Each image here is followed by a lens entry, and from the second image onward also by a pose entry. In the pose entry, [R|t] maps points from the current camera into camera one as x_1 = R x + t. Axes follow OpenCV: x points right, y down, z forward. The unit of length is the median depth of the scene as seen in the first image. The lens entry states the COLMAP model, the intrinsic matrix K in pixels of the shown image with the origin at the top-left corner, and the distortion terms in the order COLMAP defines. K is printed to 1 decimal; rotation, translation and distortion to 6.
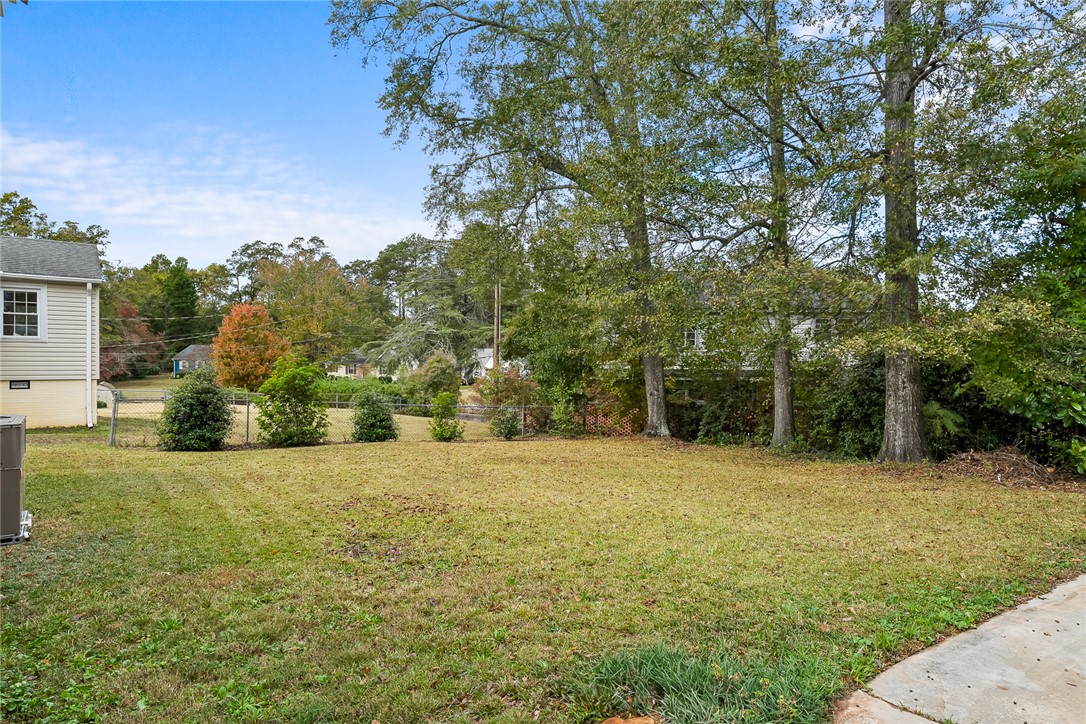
lens RADIAL K [[653.7, 0, 542.5], [0, 653.7, 366.1], [0, 0, 1]] dist [-0.005932, -0.002507]
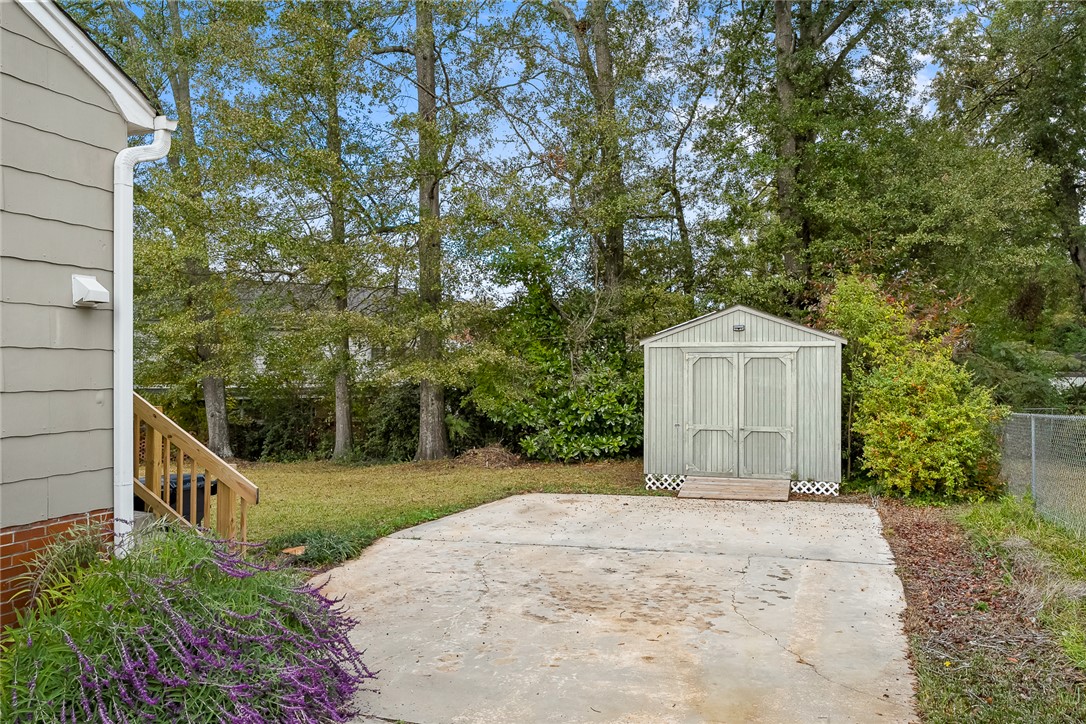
lens RADIAL K [[806.5, 0, 541.1], [0, 806.5, 369.3], [0, 0, 1]] dist [0.009185, 0.000209]
pose [[0.825460, -0.004975, 0.564439, -0.148180], [0.009191, 0.999947, -0.004629, -0.022227], [-0.564386, 0.009009, 0.825462, -0.376154]]
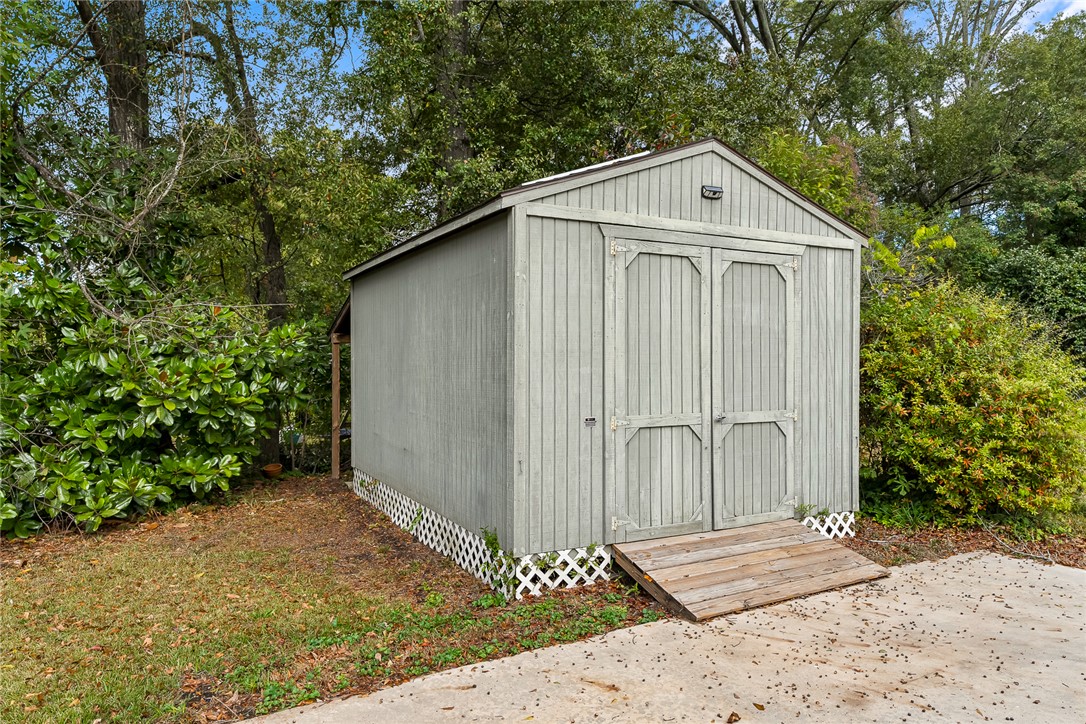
lens RADIAL K [[720.4, 0, 539.6], [0, 720.4, 362.3], [0, 0, 1]] dist [-0.005584, 0.001451]
pose [[0.145416, -0.005945, 0.989353, 0.174223], [0.008973, 0.999949, 0.004690, 0.010830], [-0.989330, 0.008195, 0.145462, 0.267933]]
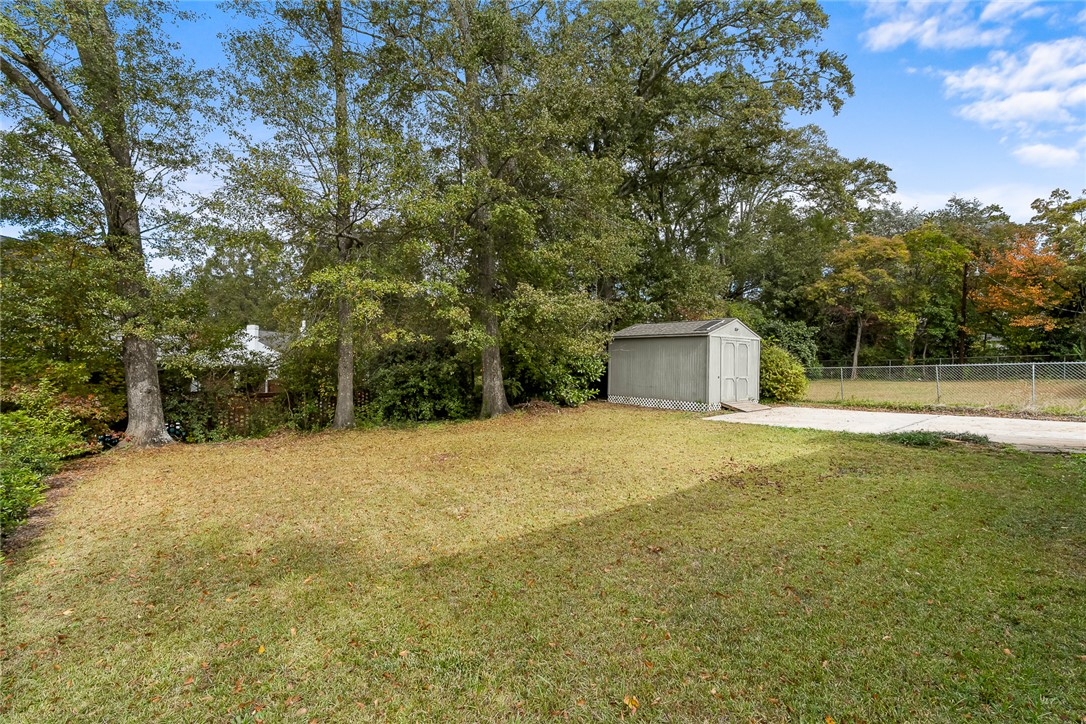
lens RADIAL K [[494.5, 0, 545.5], [0, 494.5, 360.9], [0, 0, 1]] dist [-0.005286, 0.001025]
pose [[-0.054192, -0.005856, 0.998513, -0.575076], [-0.007785, 0.999955, 0.005442, -0.000182], [-0.998500, -0.007478, -0.054235, 0.734638]]
